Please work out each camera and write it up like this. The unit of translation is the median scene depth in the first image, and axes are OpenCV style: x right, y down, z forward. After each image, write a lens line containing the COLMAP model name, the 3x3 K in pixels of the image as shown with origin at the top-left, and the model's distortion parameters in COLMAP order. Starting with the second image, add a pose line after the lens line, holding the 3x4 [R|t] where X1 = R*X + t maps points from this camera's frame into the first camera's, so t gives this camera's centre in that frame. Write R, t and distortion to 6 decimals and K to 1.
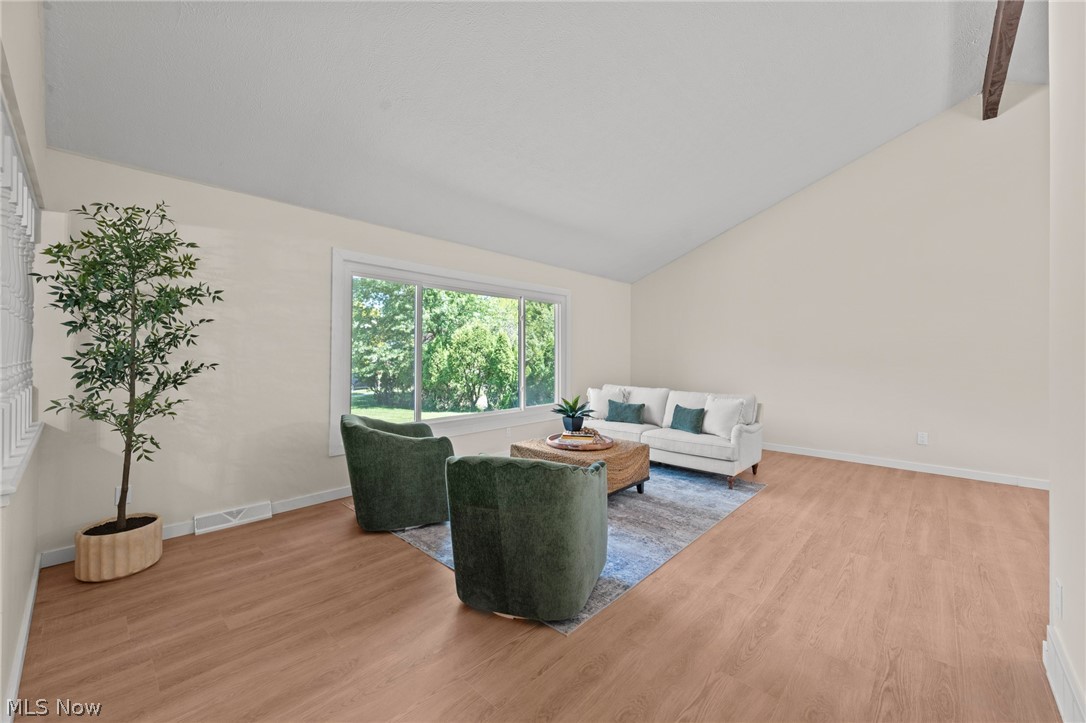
lens RADIAL K [[419.9, 0, 567.2], [0, 419.9, 353.0], [0, 0, 1]] dist [0.000831, 0.000147]
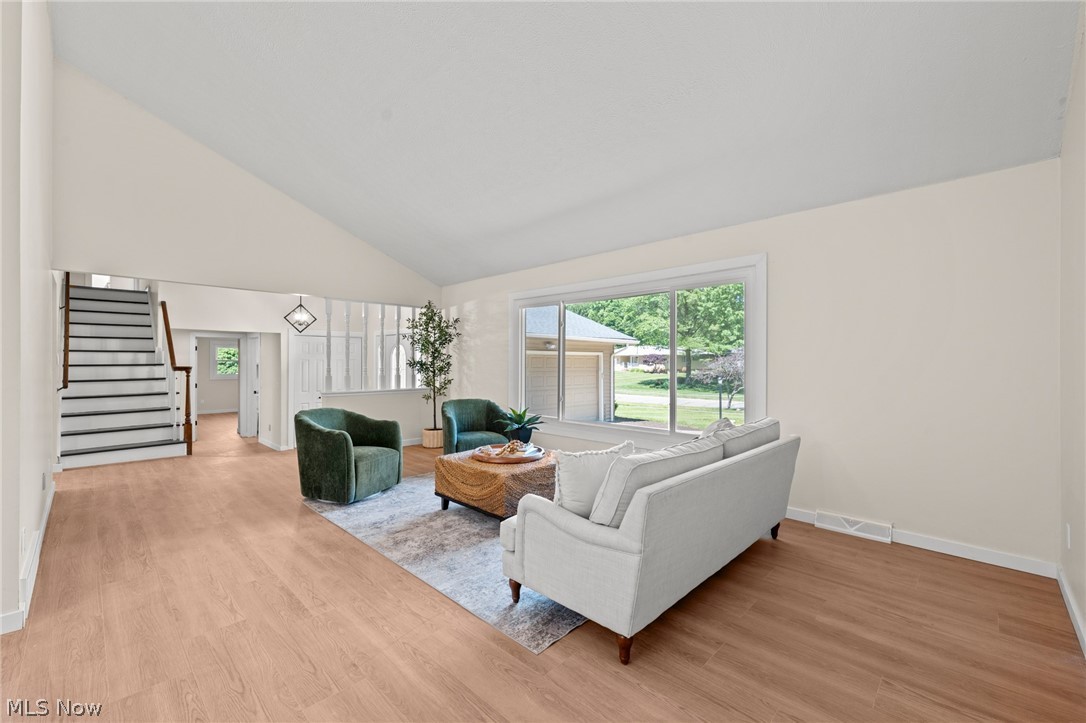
lens RADIAL K [[443.9, 0, 537.3], [0, 443.9, 352.7], [0, 0, 1]] dist [-0.003220, 0.001317]
pose [[-0.048161, -0.022037, -0.998596, 1.651340], [0.005468, 0.999736, -0.022326, 0.012085], [0.998825, -0.006535, -0.048027, 1.775392]]
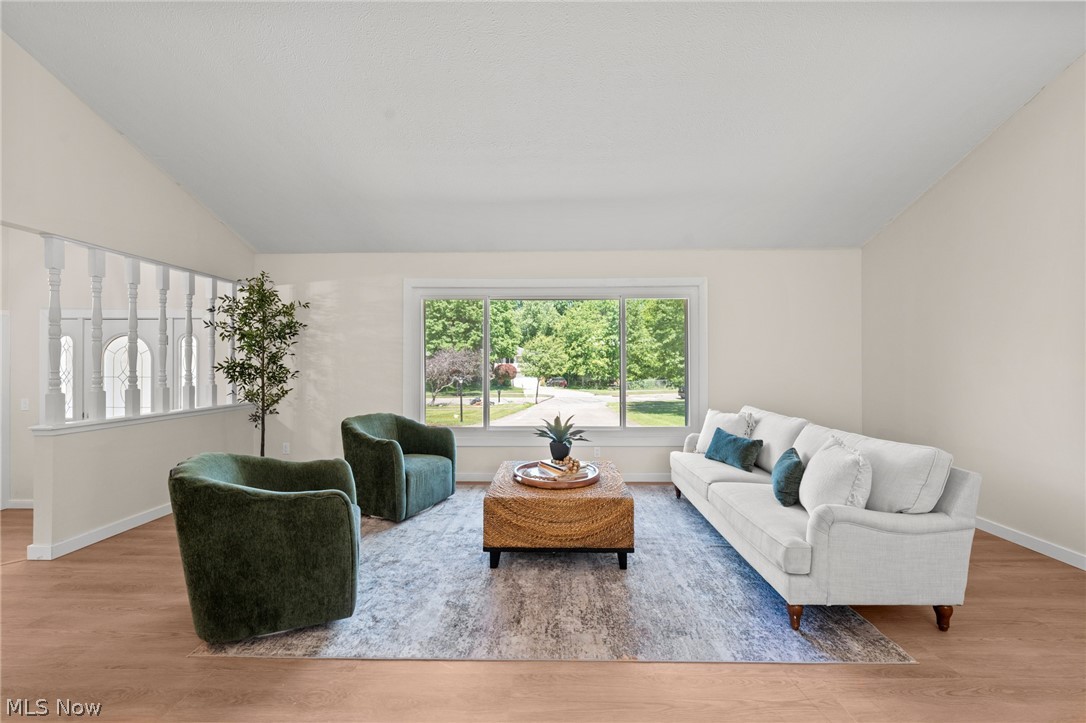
lens RADIAL K [[401.3, 0, 547.7], [0, 401.3, 364.6], [0, 0, 1]] dist [-0.002781, 0.001057]
pose [[0.653830, -0.000638, -0.756641, 0.958389], [0.007102, 0.999961, 0.005294, 0.004923], [0.756608, -0.008835, 0.653809, 0.800191]]
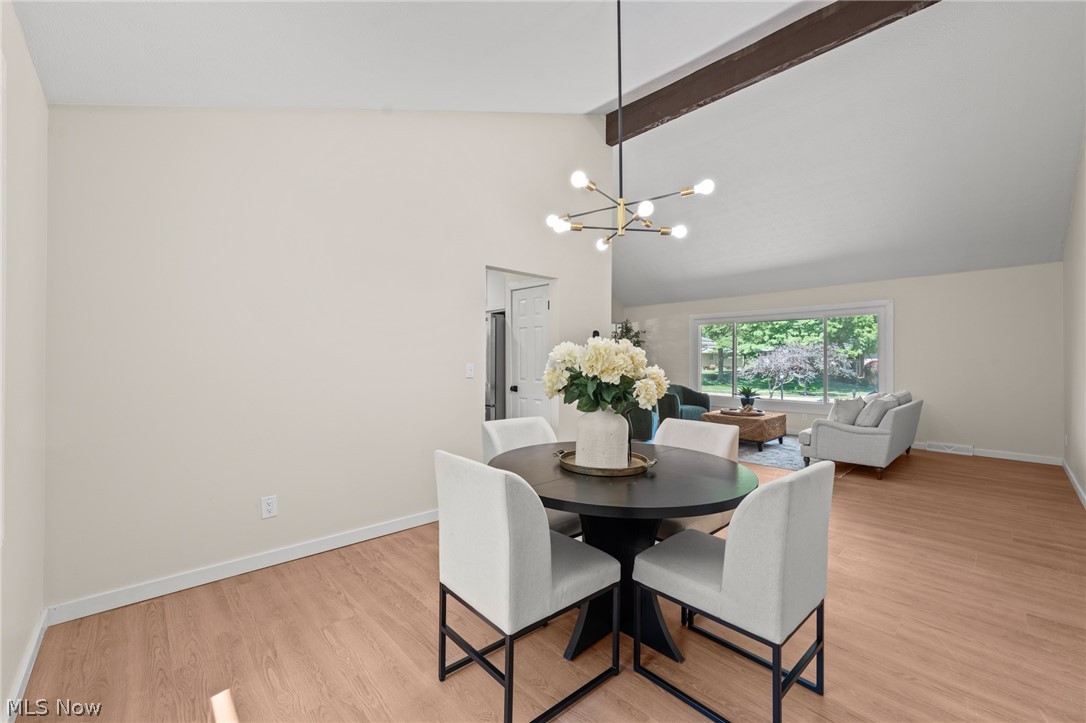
lens RADIAL K [[419.9, 0, 547.3], [0, 419.9, 348.9], [0, 0, 1]] dist [0.000831, 0.000147]
pose [[-0.088011, -0.027054, -0.995752, 2.841247], [0.005323, 0.999604, -0.027629, 0.000956], [0.996105, -0.007732, -0.087832, 0.602193]]
